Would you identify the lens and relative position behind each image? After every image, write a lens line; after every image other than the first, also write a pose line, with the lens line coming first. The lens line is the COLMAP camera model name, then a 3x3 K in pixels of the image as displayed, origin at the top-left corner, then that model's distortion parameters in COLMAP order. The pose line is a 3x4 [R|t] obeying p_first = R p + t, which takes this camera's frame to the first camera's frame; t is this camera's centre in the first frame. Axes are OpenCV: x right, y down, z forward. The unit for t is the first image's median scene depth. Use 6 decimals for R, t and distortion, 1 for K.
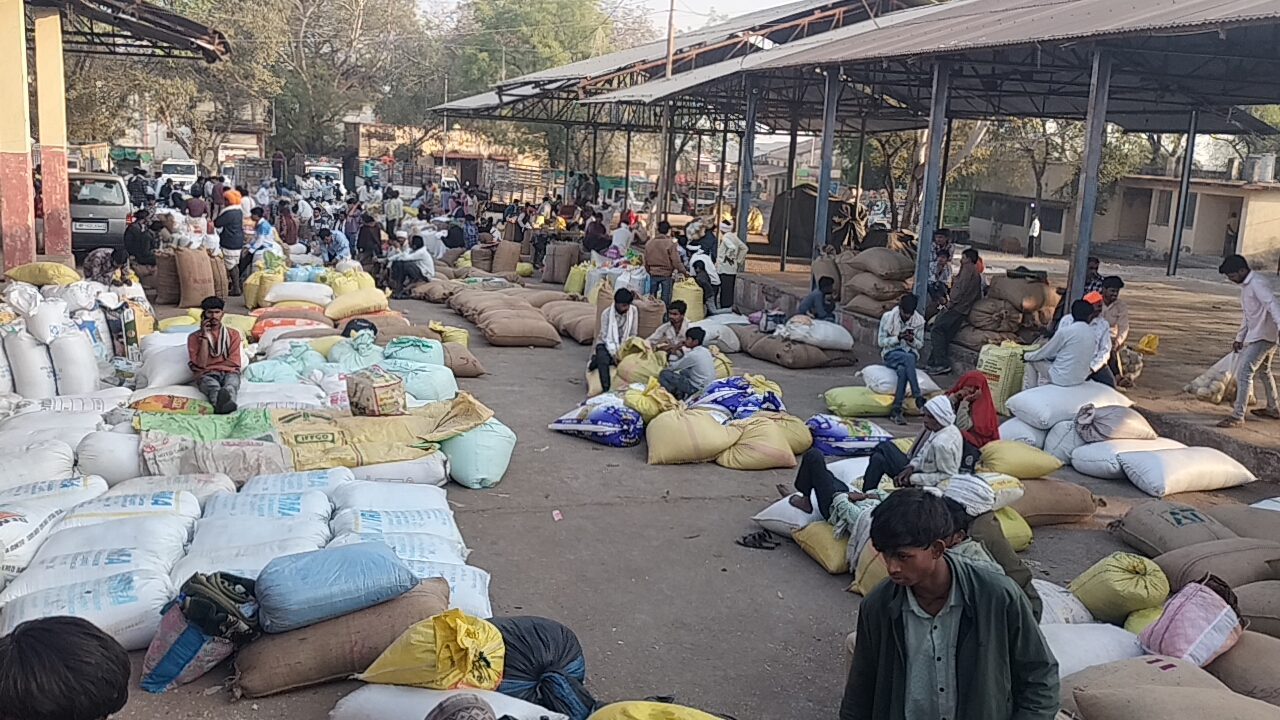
lens RADIAL K [[1086.0, 0, 636.8], [0, 1086.0, 355.6], [0, 0, 1]] dist [0.120846, -0.229128]
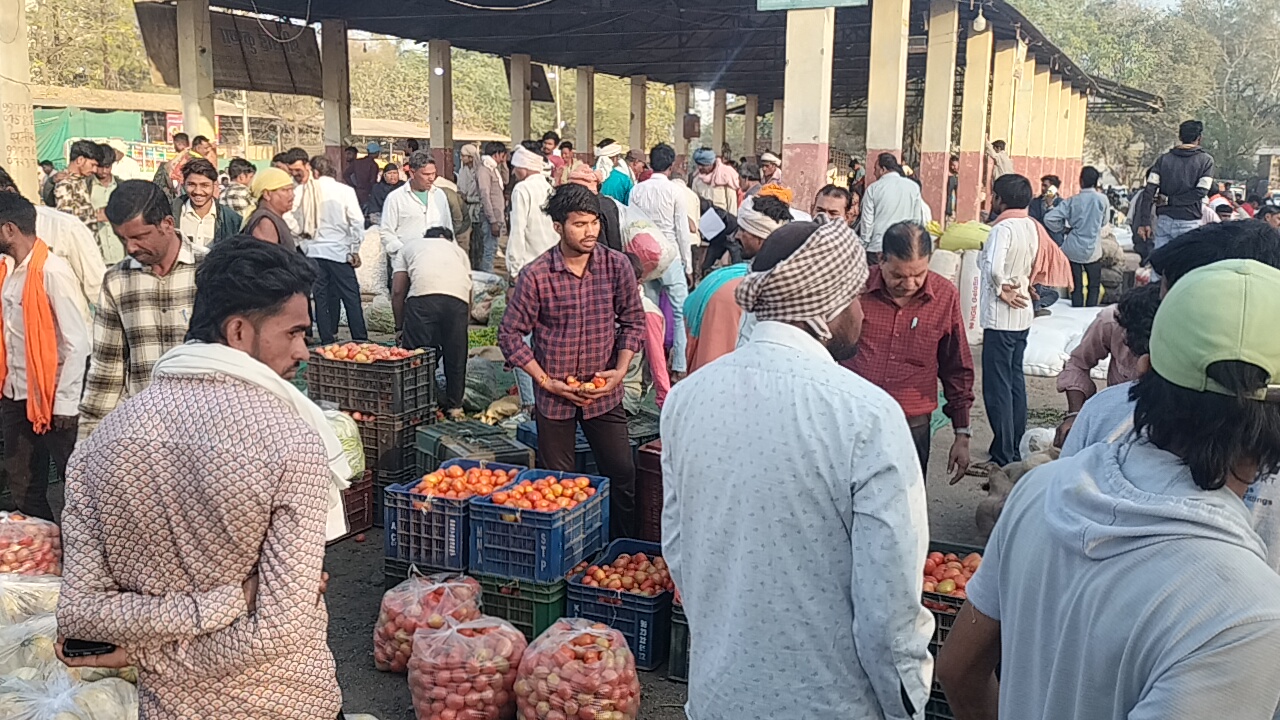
lens RADIAL K [[1086.0, 0, 636.8], [0, 1086.0, 355.6], [0, 0, 1]] dist [0.120846, -0.229128]
pose [[0.712157, 0.078710, -0.697594, 0.105023], [-0.109299, 0.994009, 0.000574, 0.076202], [0.693459, 0.075838, 0.716493, -0.294903]]
